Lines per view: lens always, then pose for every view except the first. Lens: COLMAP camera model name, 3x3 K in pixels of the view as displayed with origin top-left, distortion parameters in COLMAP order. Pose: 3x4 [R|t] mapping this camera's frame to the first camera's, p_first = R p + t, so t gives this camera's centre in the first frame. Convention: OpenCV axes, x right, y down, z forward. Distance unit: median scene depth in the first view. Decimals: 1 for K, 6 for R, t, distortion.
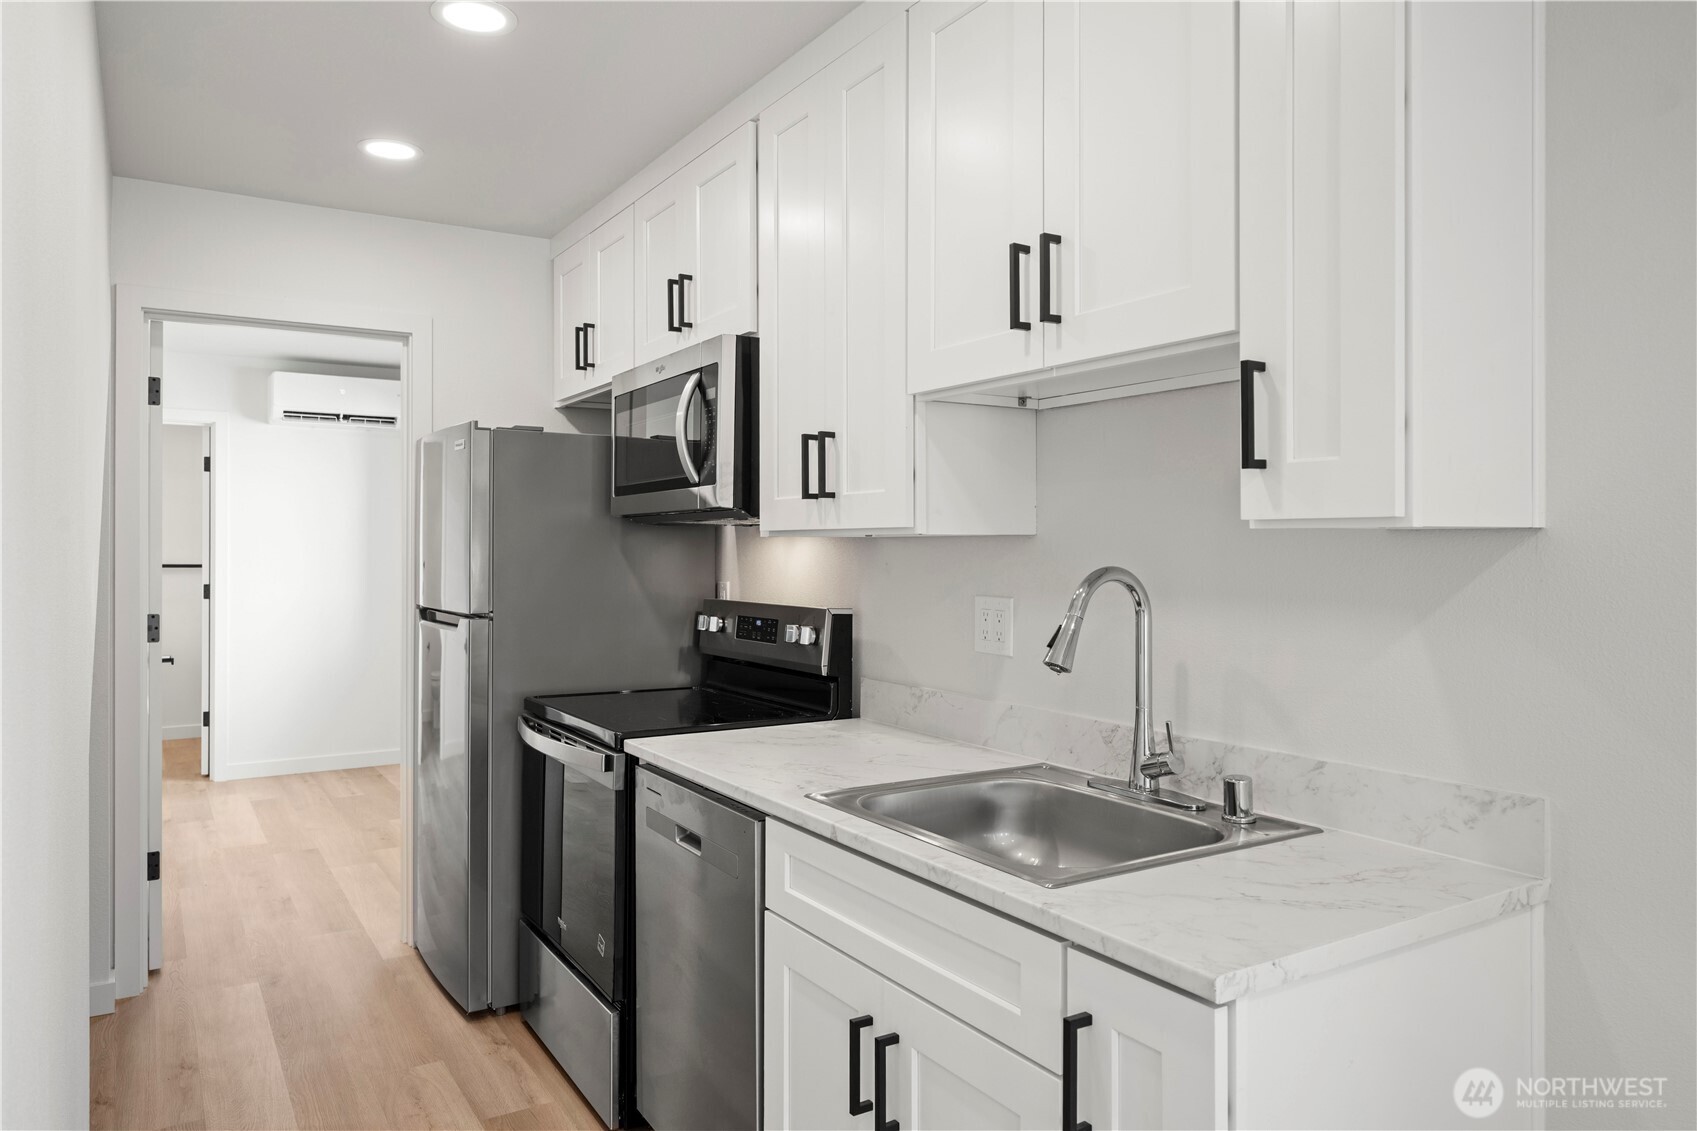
lens RADIAL K [[1124.7, 0, 846.4], [0, 1124.7, 543.8], [0, 0, 1]] dist [-0.007462, 0.000754]
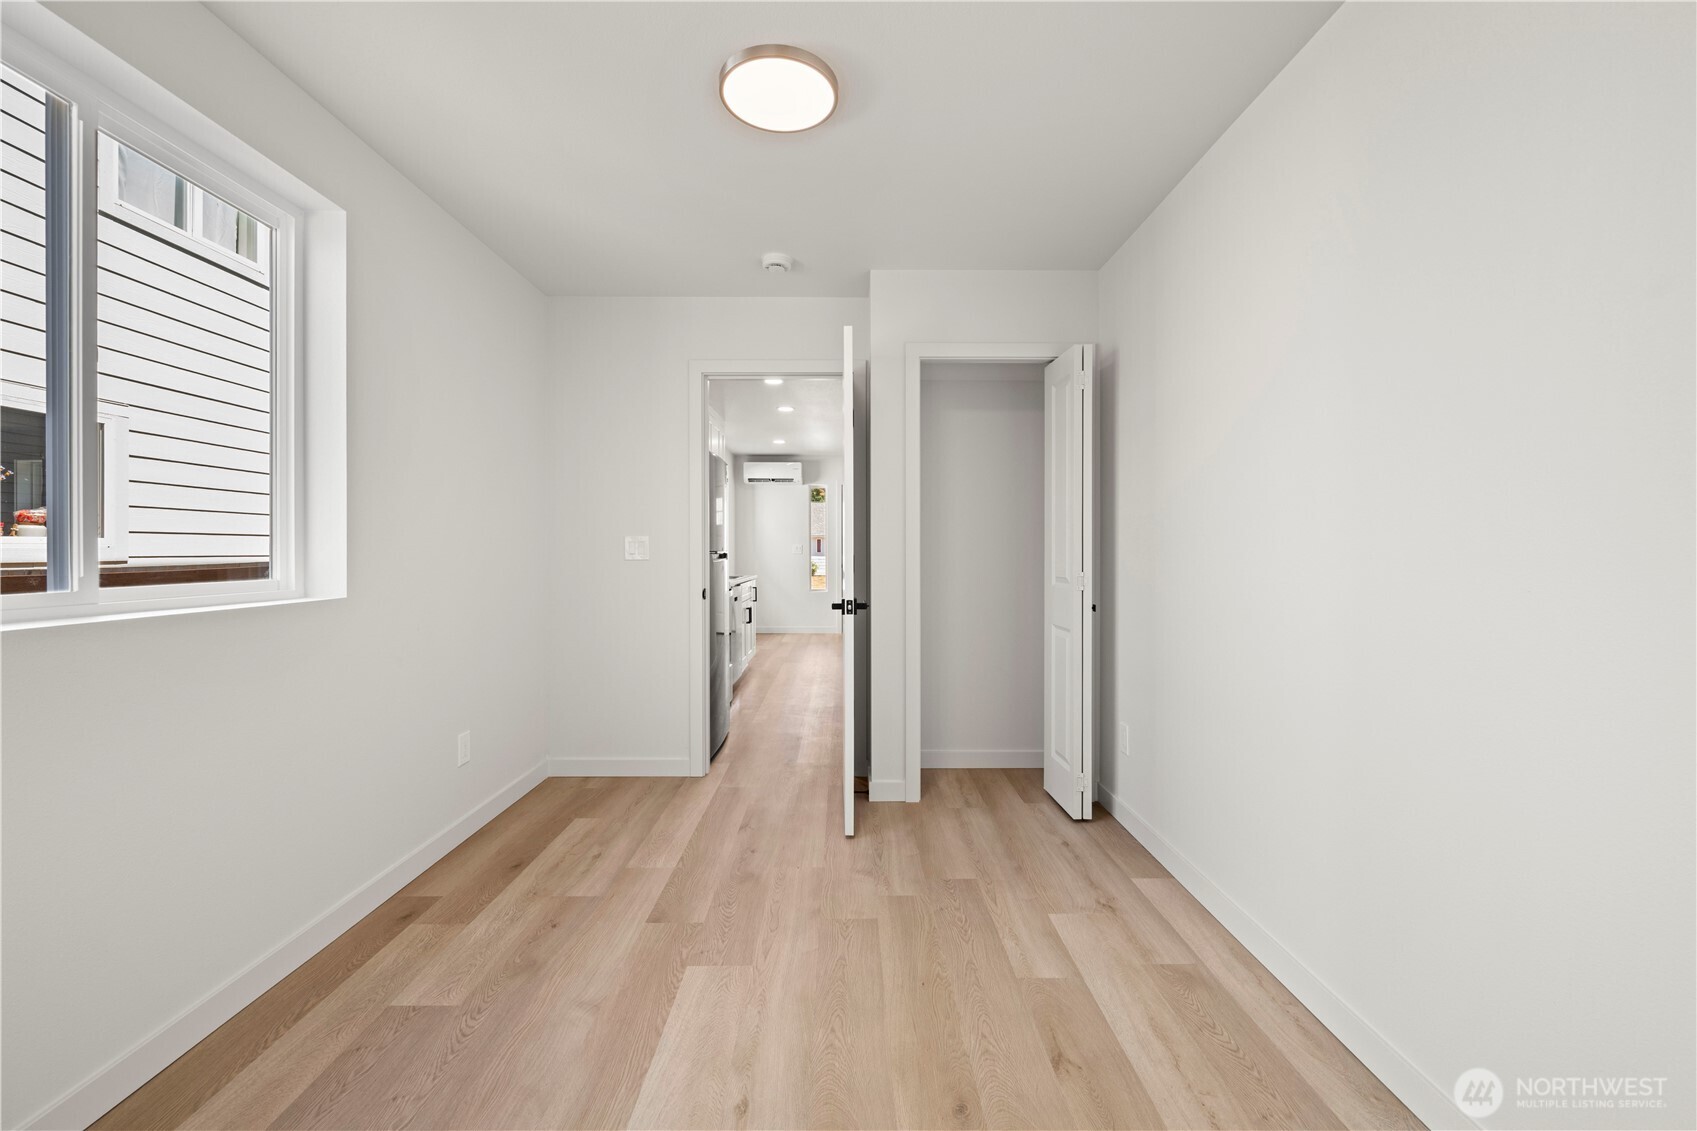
lens RADIAL K [[687.2, 0, 844.7], [0, 687.2, 551.0], [0, 0, 1]] dist [0.000114, -0.000044]
pose [[-0.847105, 0.001996, 0.531422, -1.290461], [0.001747, 0.999998, -0.000971, 0.065309], [-0.531423, 0.000106, -0.847107, 2.080544]]
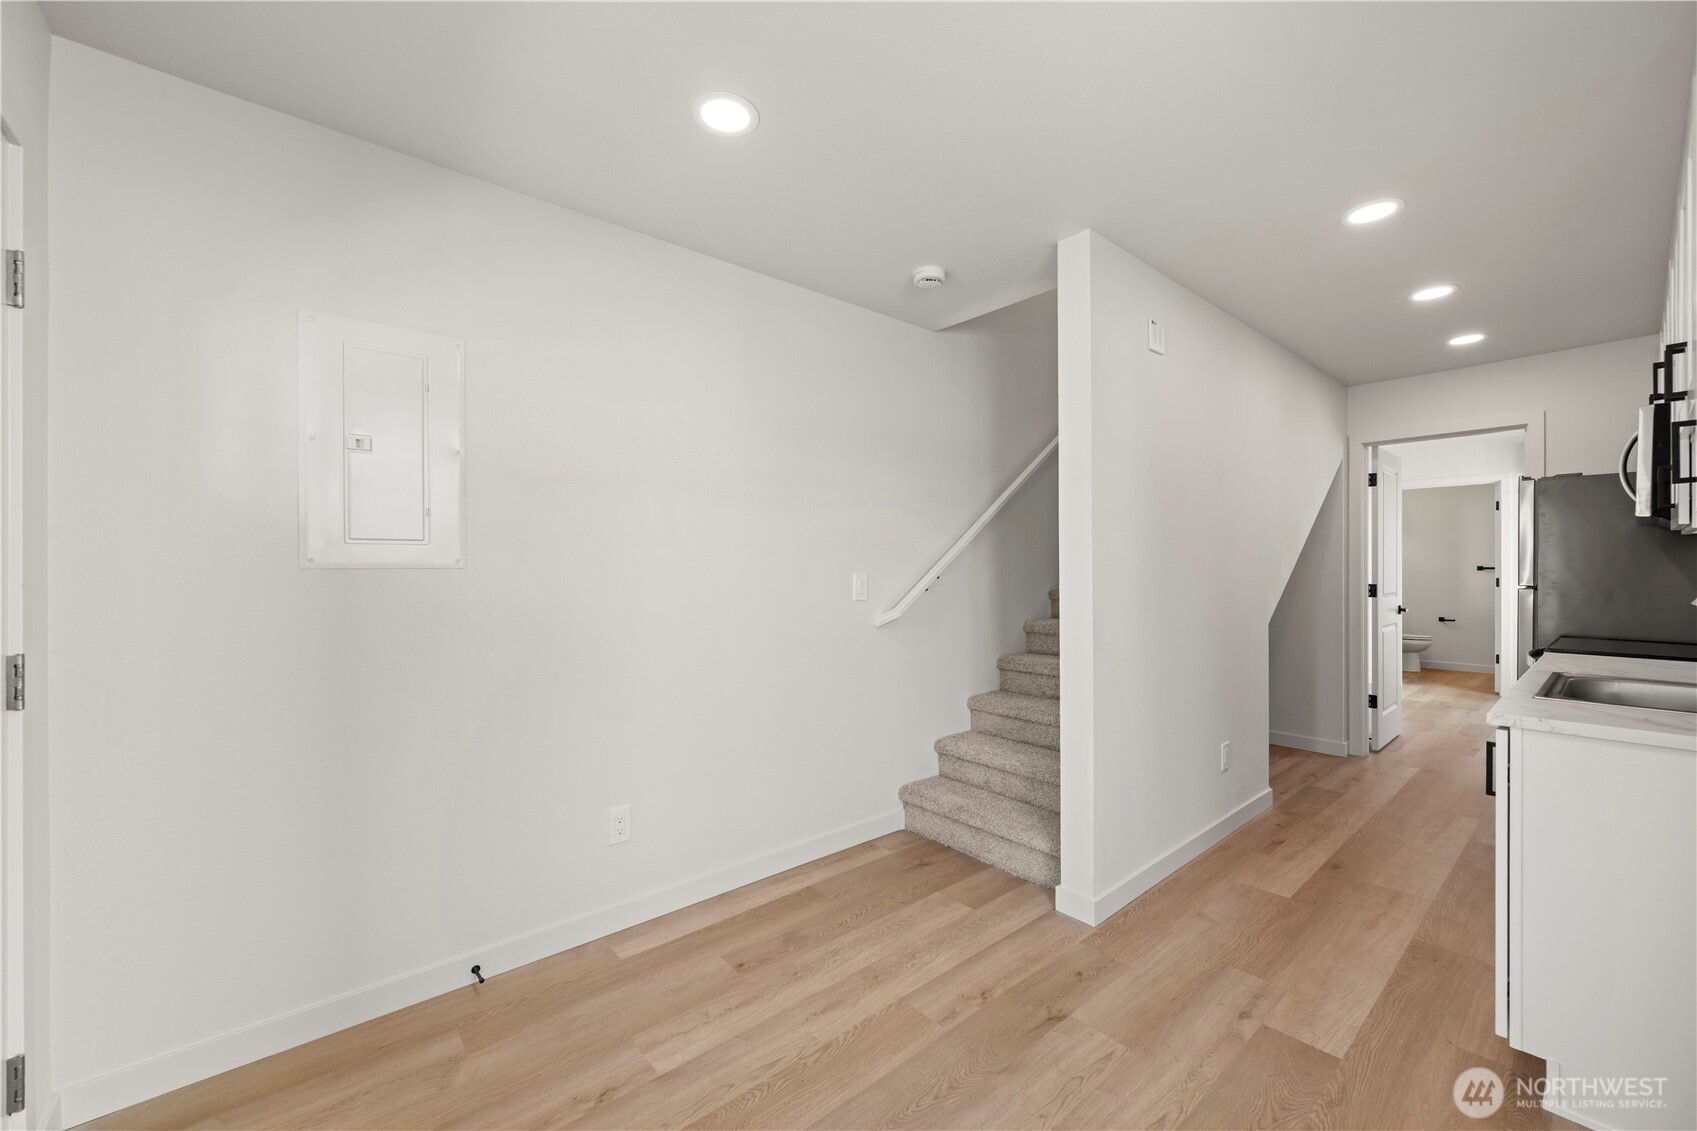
lens RADIAL K [[670.2, 0, 851.4], [0, 670.2, 564.7], [0, 0, 1]] dist [-0.000246, 0.000209]
pose [[0.150675, -0.002828, -0.988579, 0.558699], [0.006485, 0.999977, -0.001872, 0.024649], [0.988562, -0.006129, 0.150690, -0.198648]]
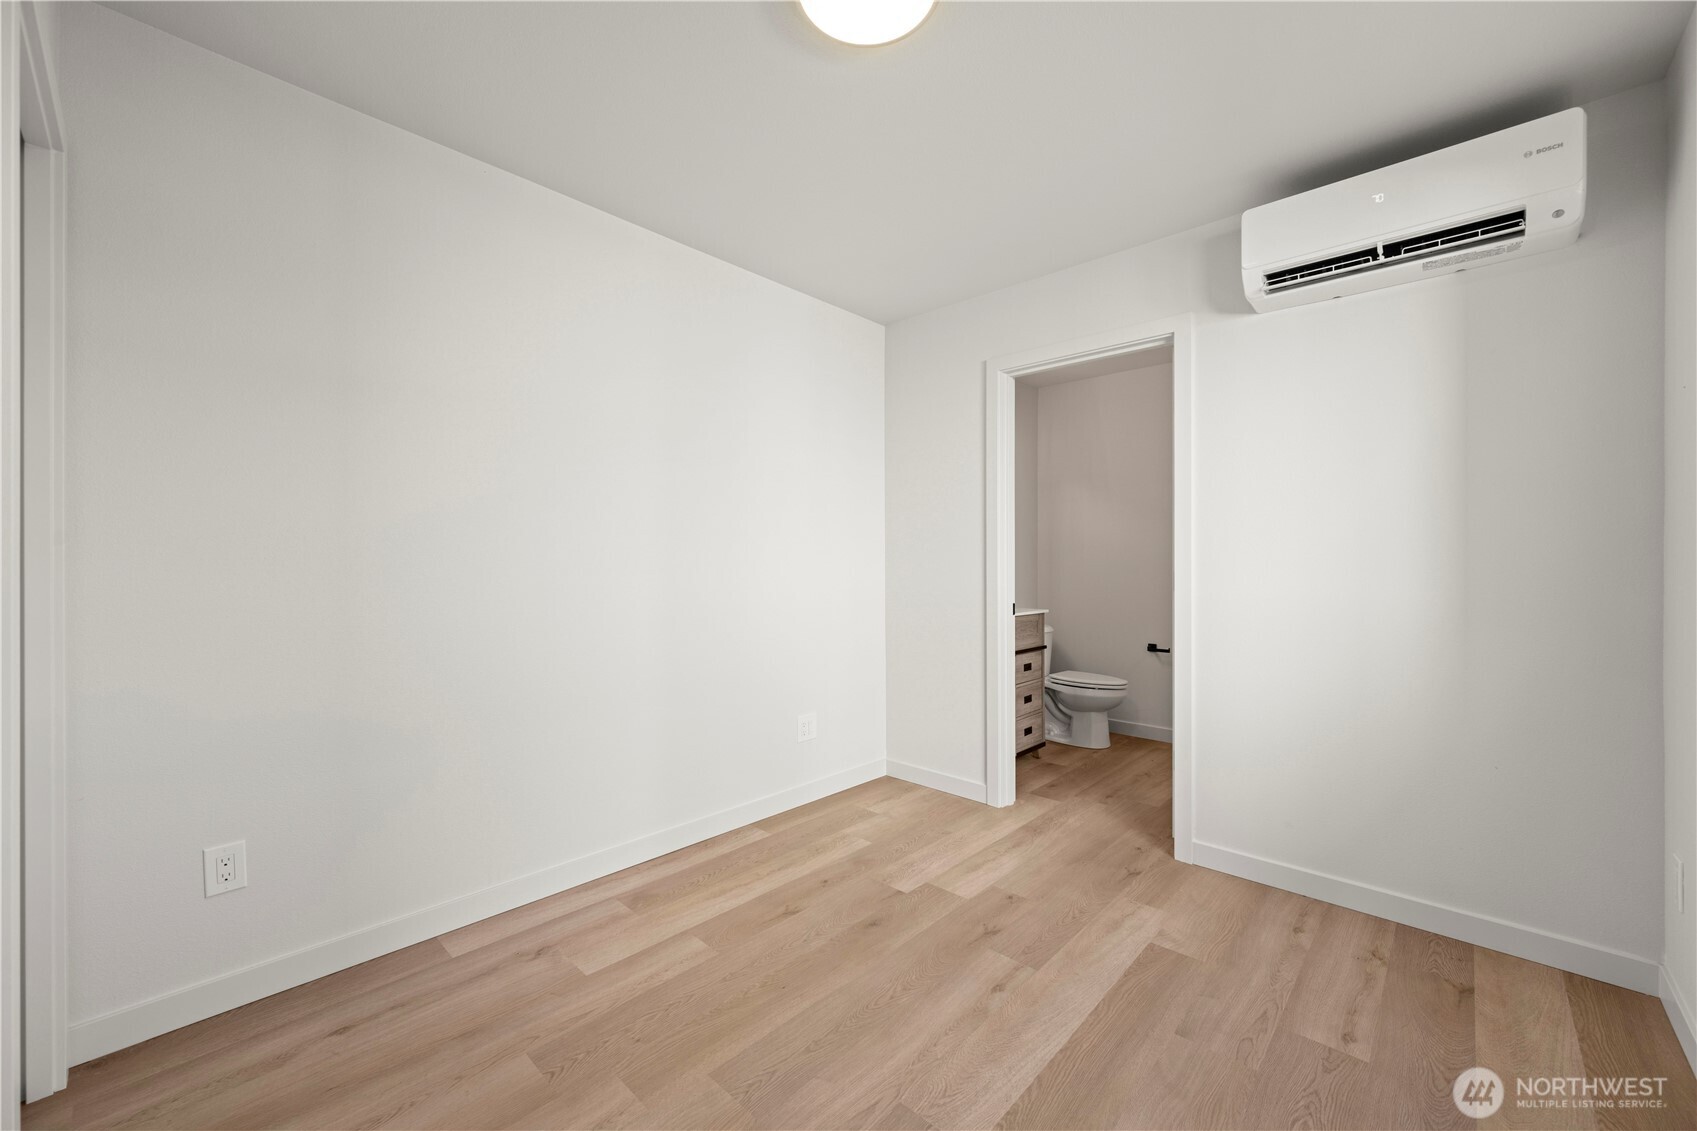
lens RADIAL K [[670.2, 0, 851.4], [0, 670.2, 564.7], [0, 0, 1]] dist [-0.000246, 0.000209]
pose [[0.264674, 0.004637, -0.964327, -0.456207], [-0.002478, 0.999988, 0.004129, 0.065119], [0.964335, 0.001297, 0.264682, 1.447070]]
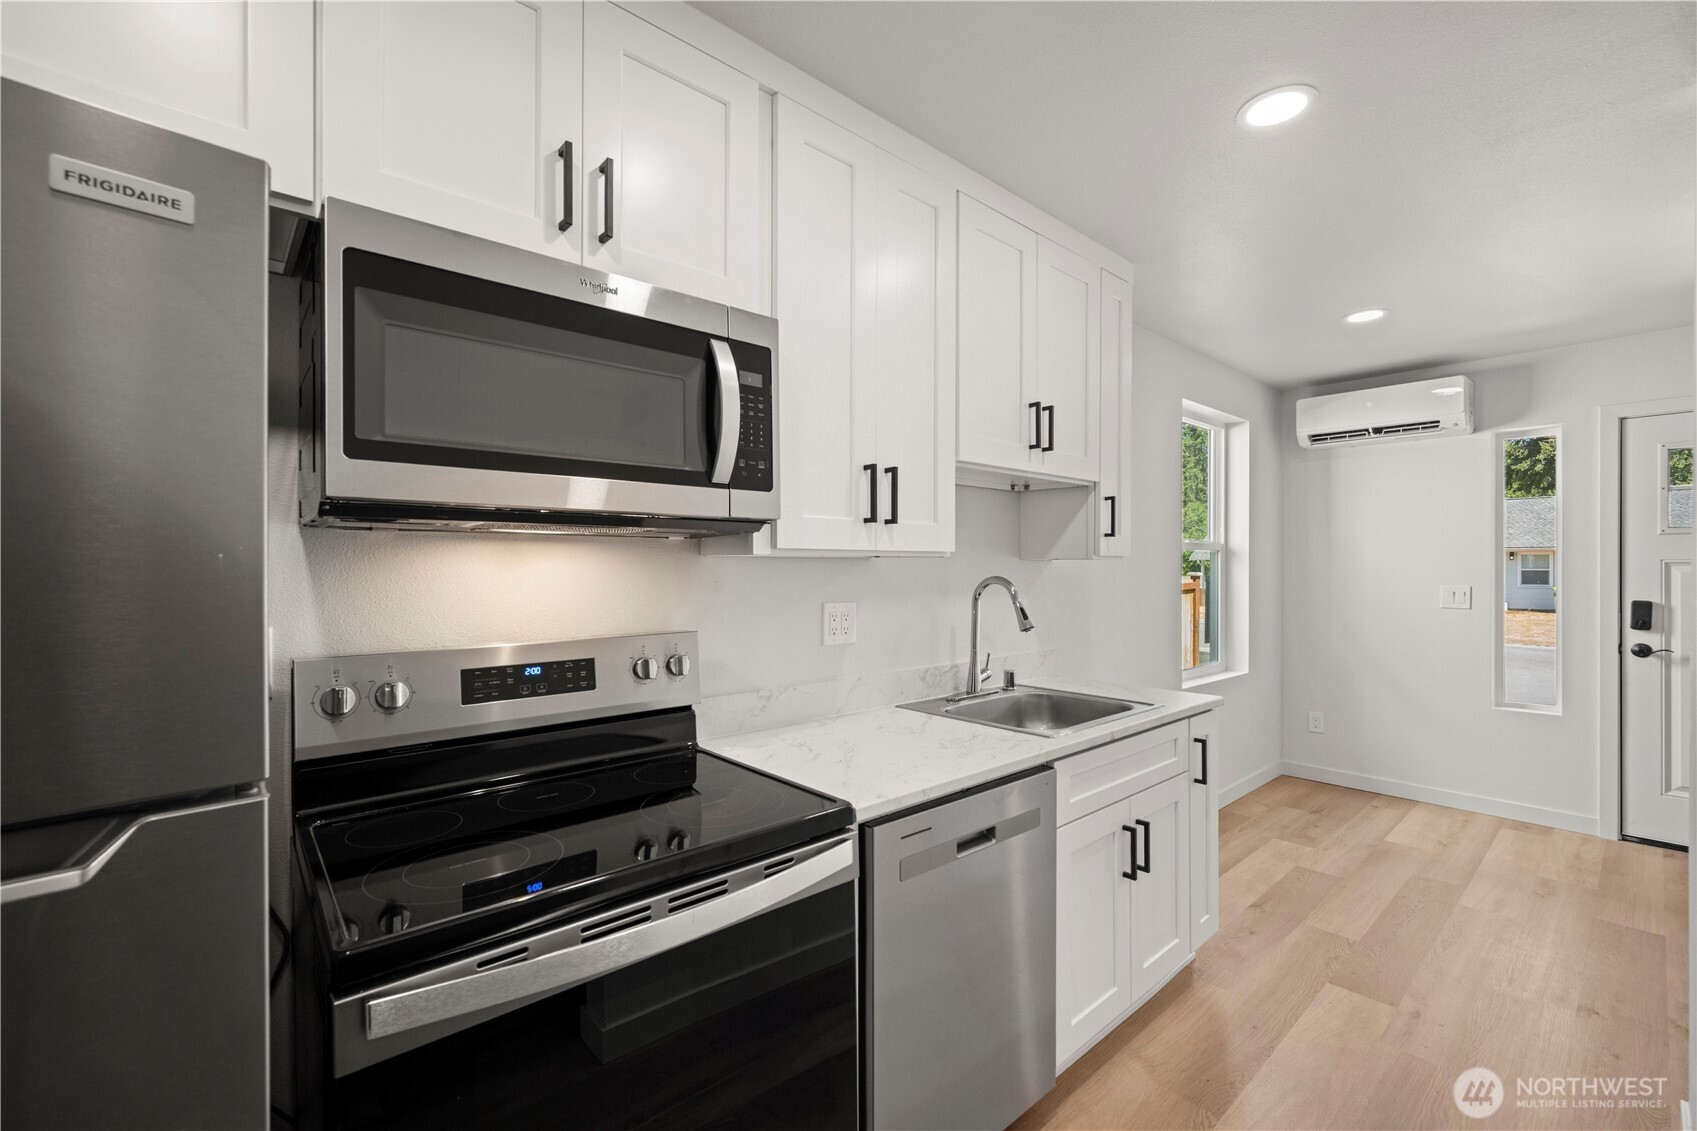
lens RADIAL K [[720.2, 0, 848.5], [0, 720.2, 565.5], [0, 0, 1]] dist [0.000116, 0.000245]
pose [[-0.169182, 0.002520, 0.985582, -0.569995], [-0.001664, 0.999995, -0.002843, 0.003729], [-0.985583, -0.002121, -0.169177, 0.887696]]
